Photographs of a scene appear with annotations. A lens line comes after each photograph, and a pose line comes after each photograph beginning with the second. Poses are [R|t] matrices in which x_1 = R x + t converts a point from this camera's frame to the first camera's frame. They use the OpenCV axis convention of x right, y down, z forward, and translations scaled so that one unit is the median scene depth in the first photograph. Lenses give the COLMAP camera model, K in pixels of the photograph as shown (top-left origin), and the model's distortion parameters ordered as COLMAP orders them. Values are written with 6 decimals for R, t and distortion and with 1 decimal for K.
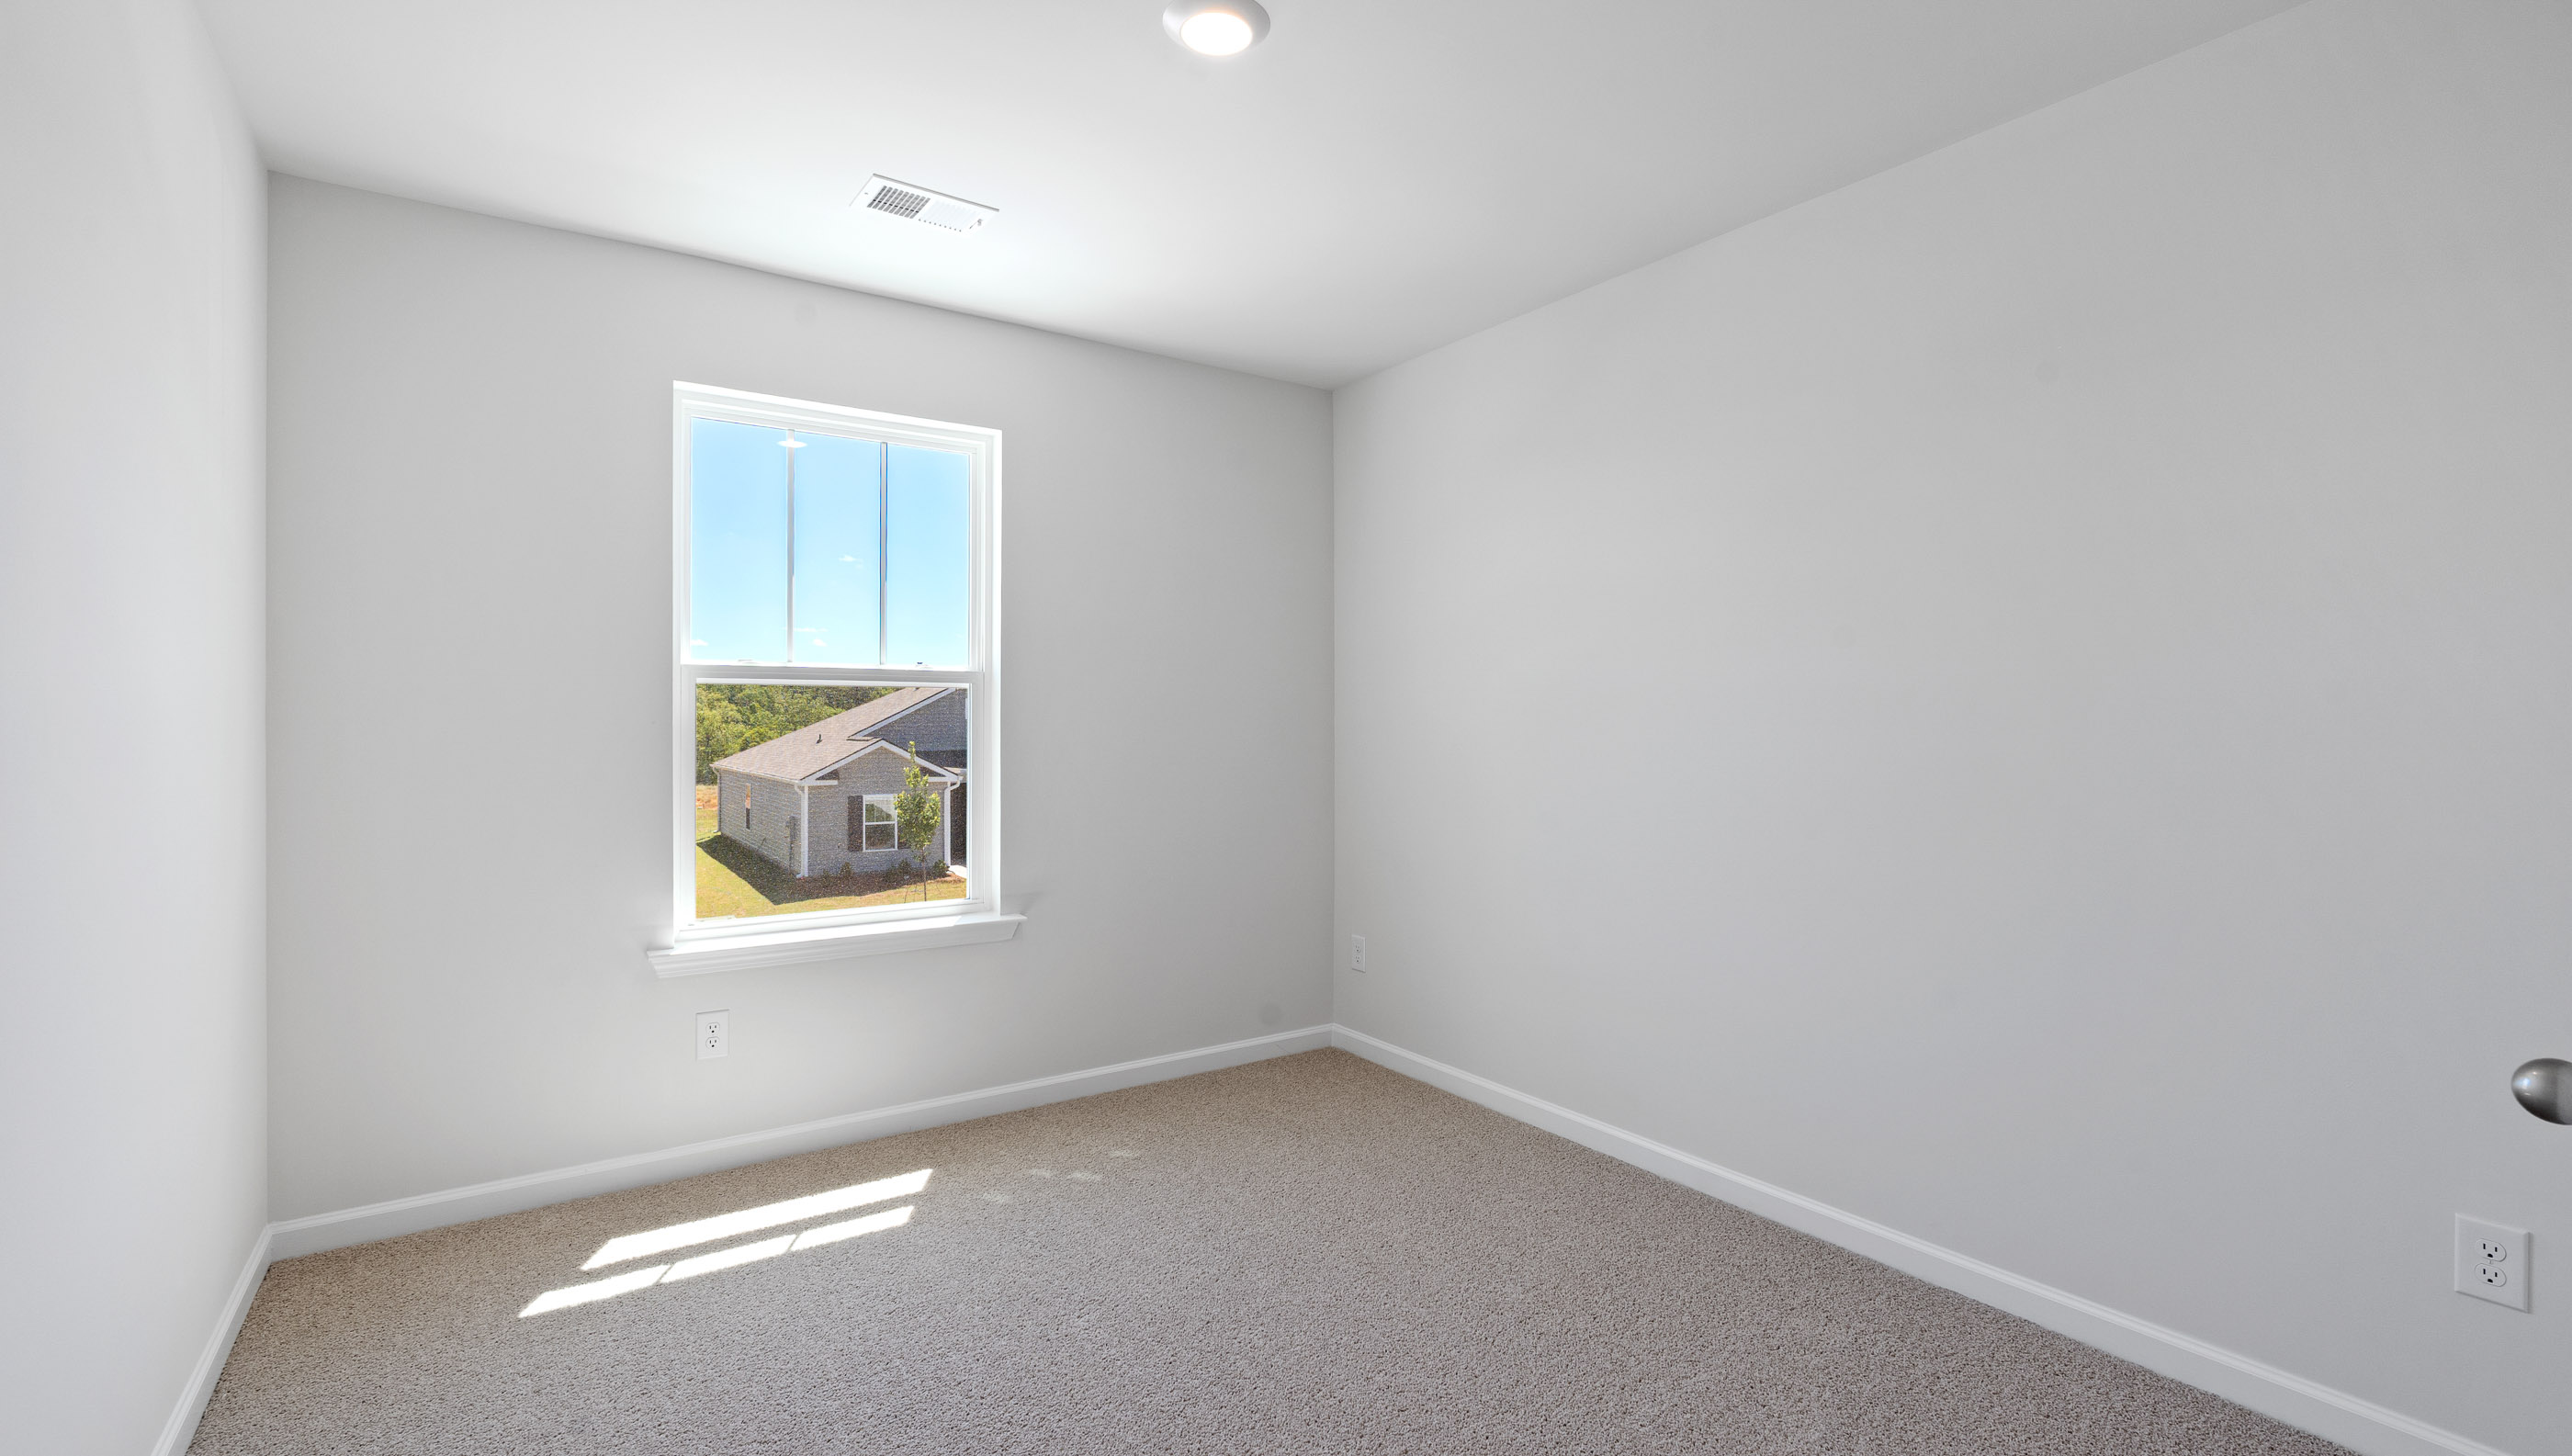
lens RADIAL K [[1129.7, 0, 1293.1], [0, 1129.7, 710.6], [0, 0, 1]] dist [-0.002590, -0.000659]
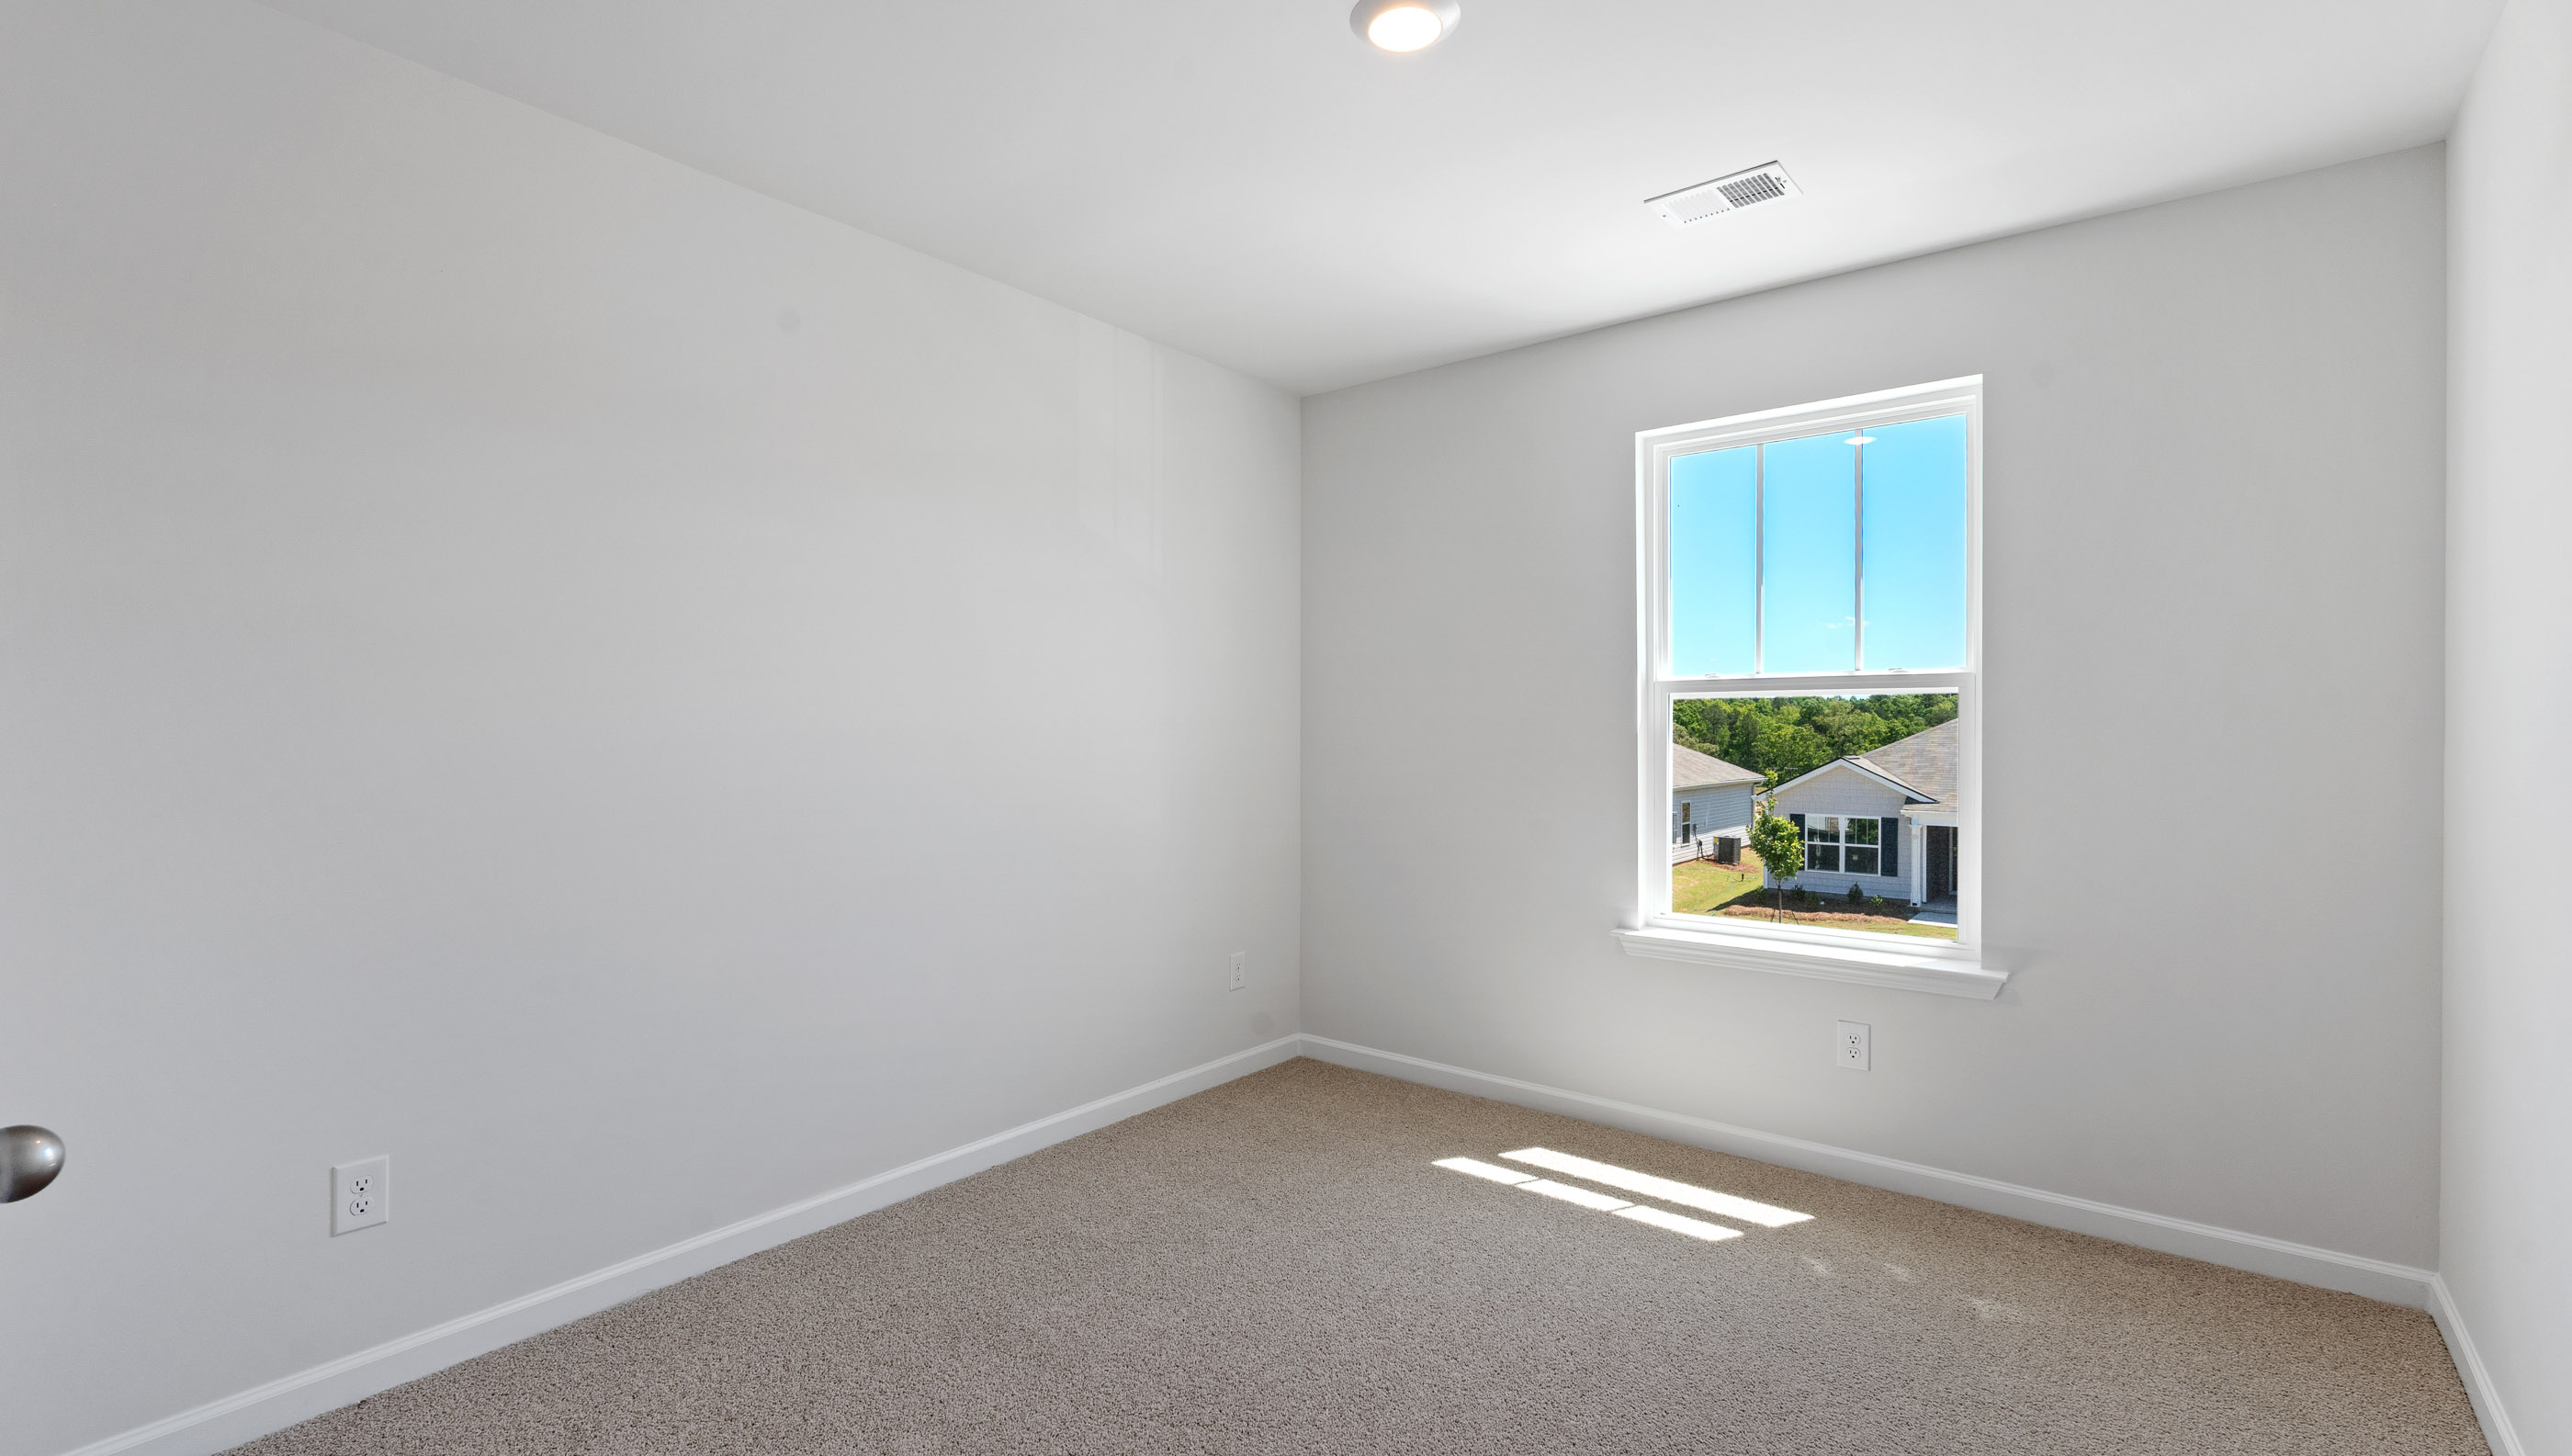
lens RADIAL K [[1142.5, 0, 1261.1], [0, 1142.5, 737.5], [0, 0, 1]] dist [-0.000500, -0.000310]
pose [[0.273679, 0.003959, -0.961813, 0.422208], [0.010473, 0.999920, 0.007096, 0.002743], [0.961764, -0.012015, 0.273615, 0.293743]]
